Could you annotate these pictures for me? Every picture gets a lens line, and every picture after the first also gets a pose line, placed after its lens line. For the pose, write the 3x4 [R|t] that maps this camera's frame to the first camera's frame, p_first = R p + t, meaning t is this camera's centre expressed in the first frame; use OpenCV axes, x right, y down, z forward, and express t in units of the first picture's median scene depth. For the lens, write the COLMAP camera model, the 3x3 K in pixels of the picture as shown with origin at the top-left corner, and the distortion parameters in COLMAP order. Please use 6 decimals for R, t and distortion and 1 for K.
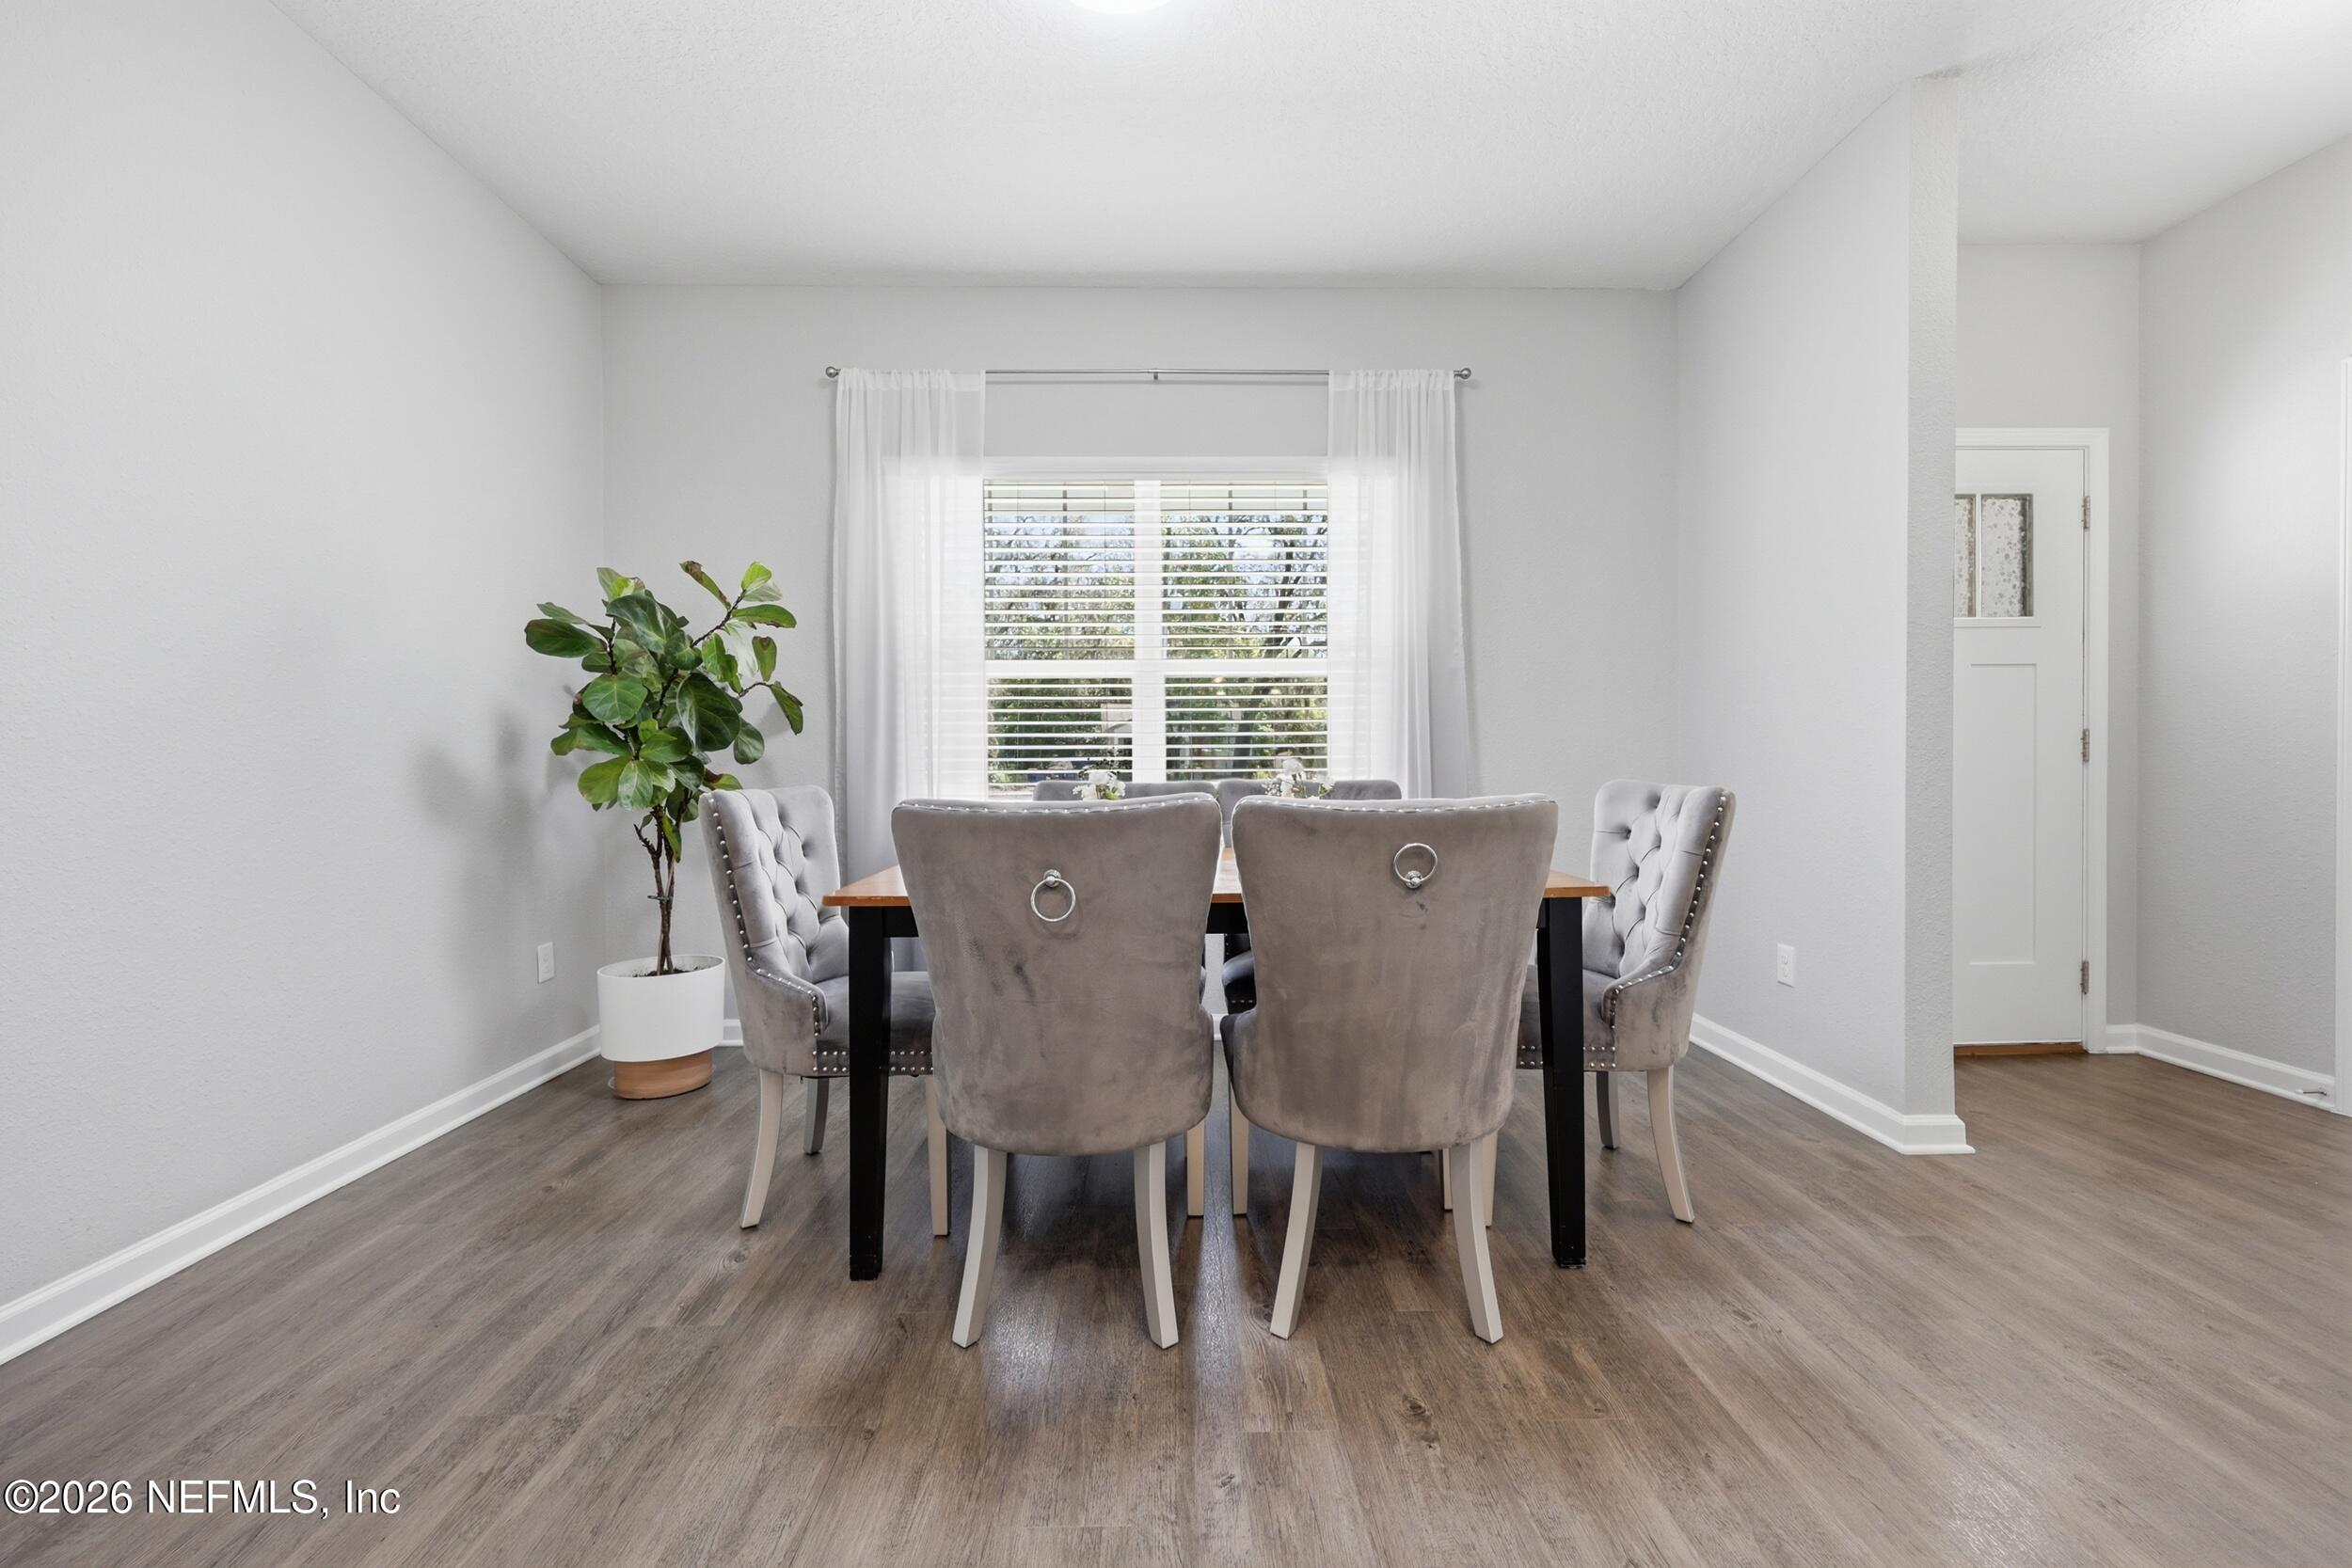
lens RADIAL K [[927.6, 0, 1215.2], [0, 927.6, 784.9], [0, 0, 1]] dist [-0.003316, -0.000655]
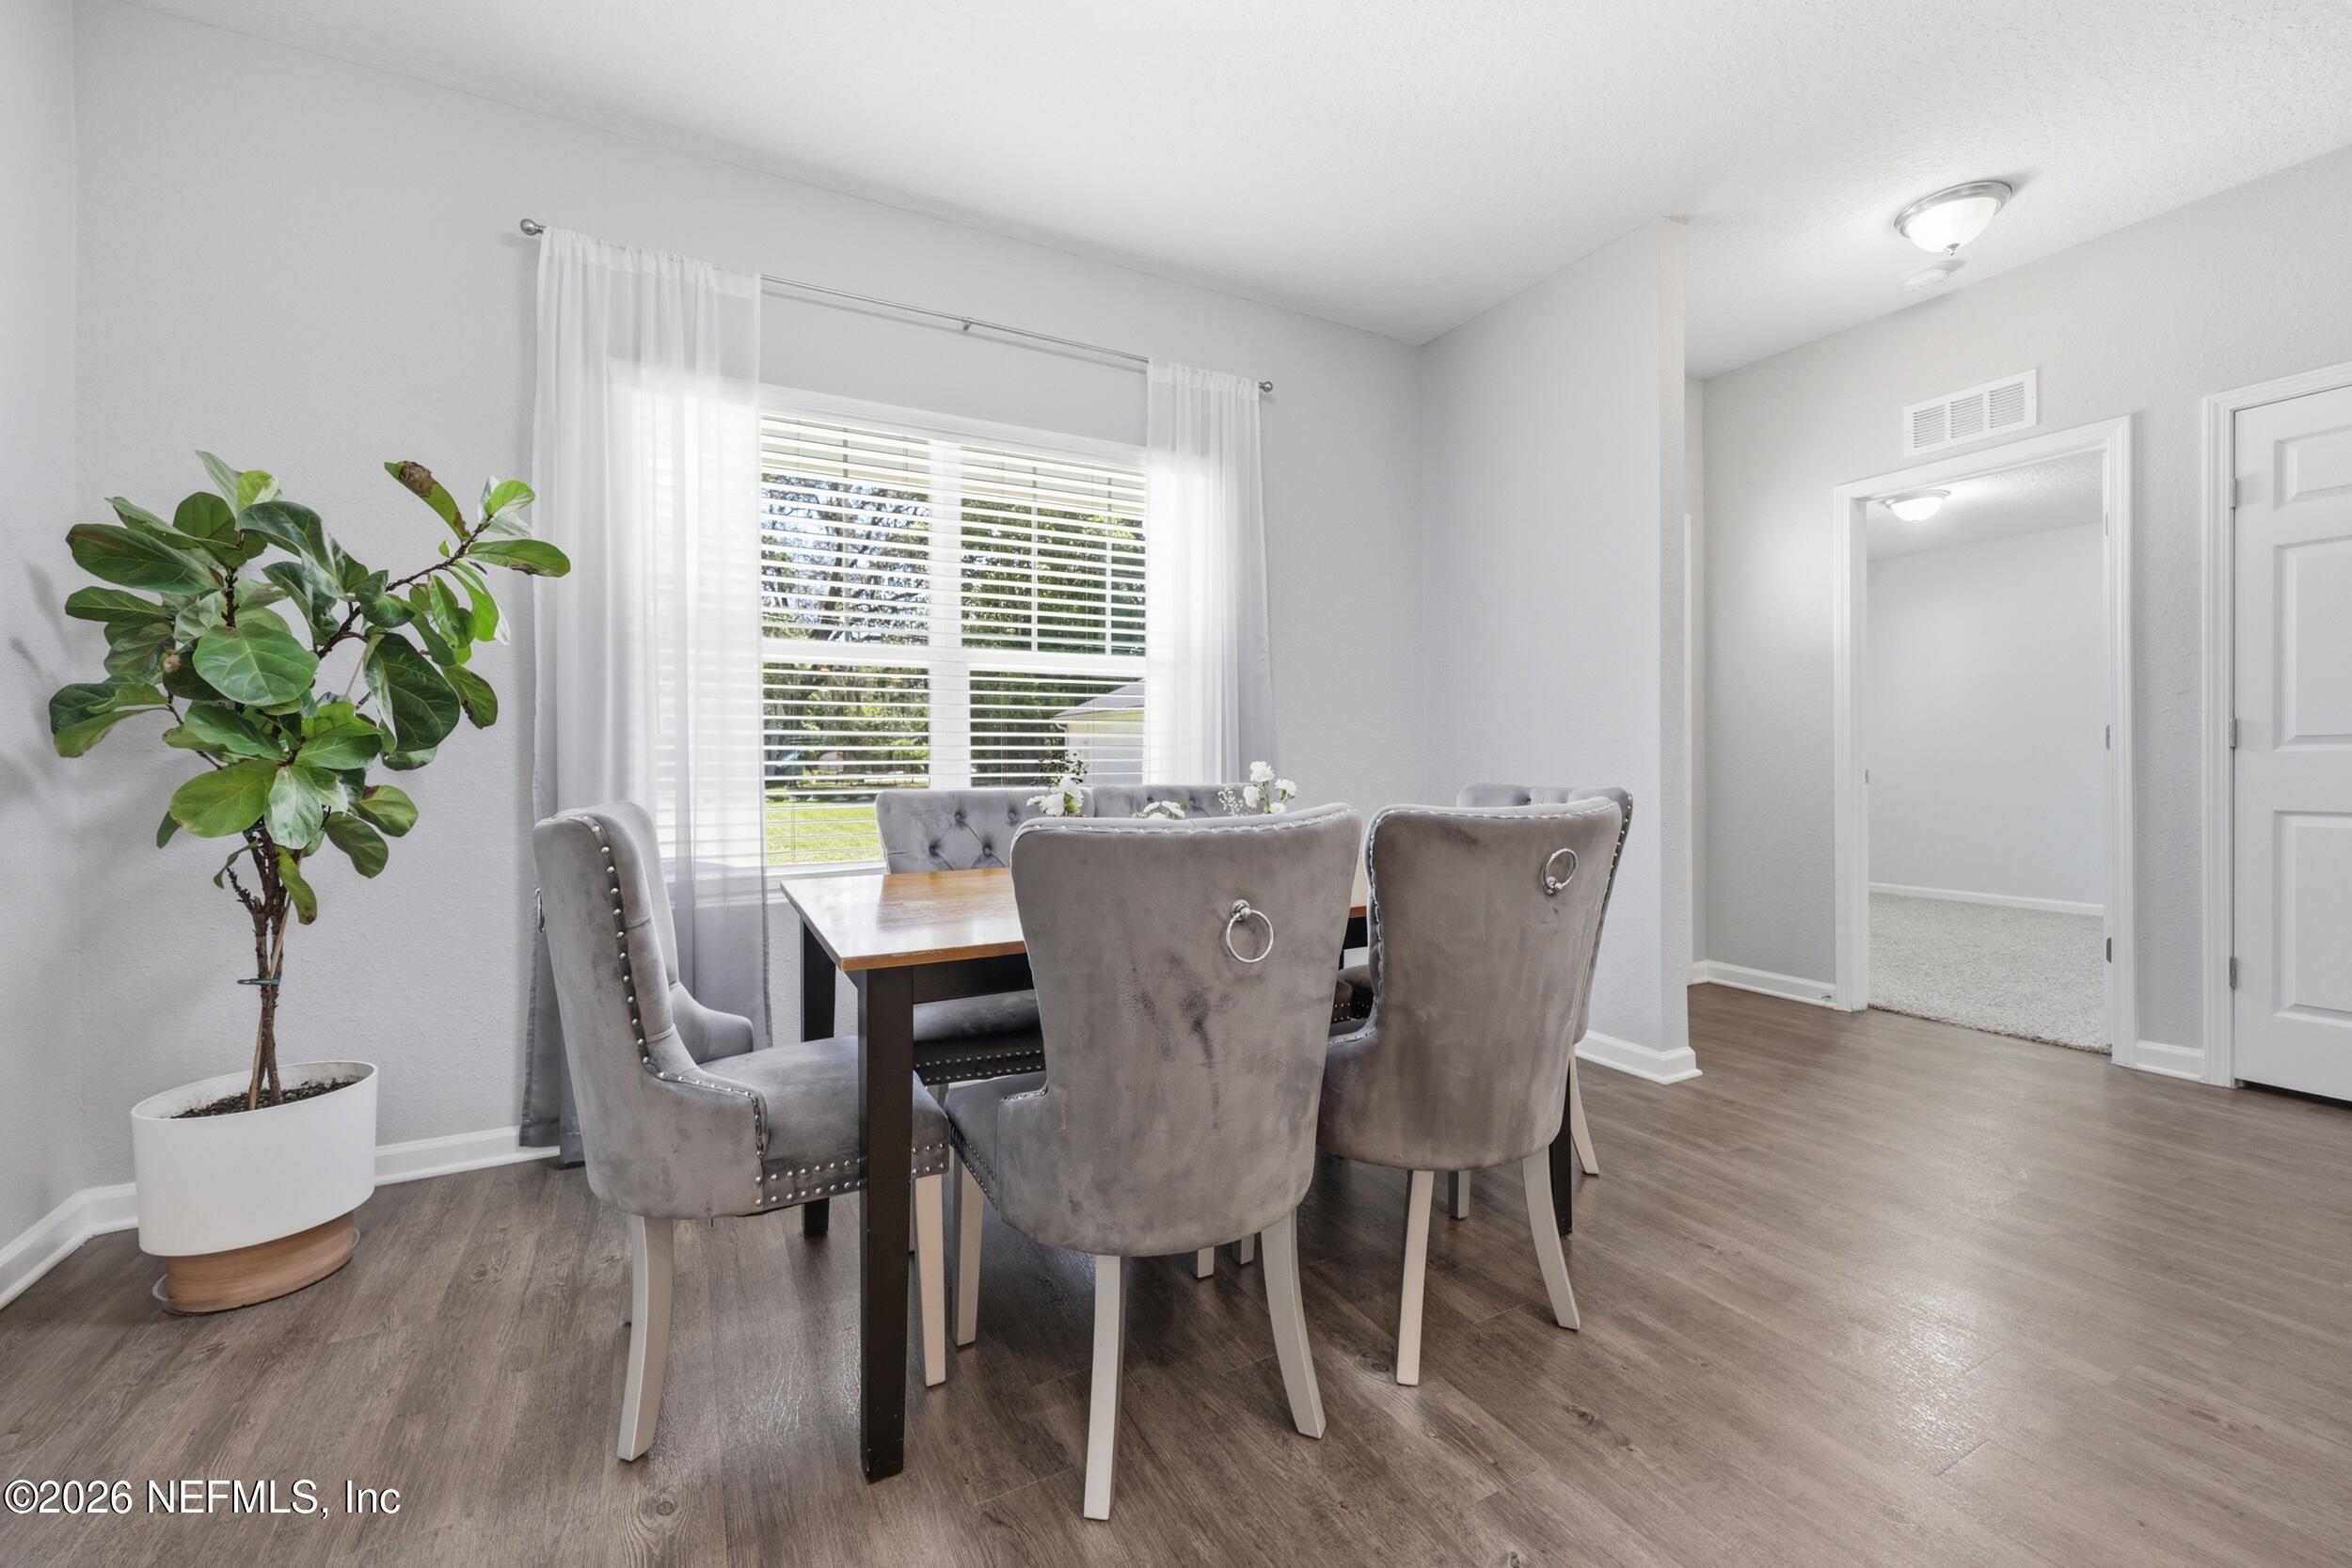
lens RADIAL K [[927.6, 0, 1186.8], [0, 927.6, 772.3], [0, 0, 1]] dist [-0.003316, -0.000655]
pose [[0.895040, -0.004700, 0.445960, -0.342515], [0.010884, 0.999877, -0.011307, -0.008009], [-0.445852, 0.014974, 0.894981, 0.161633]]
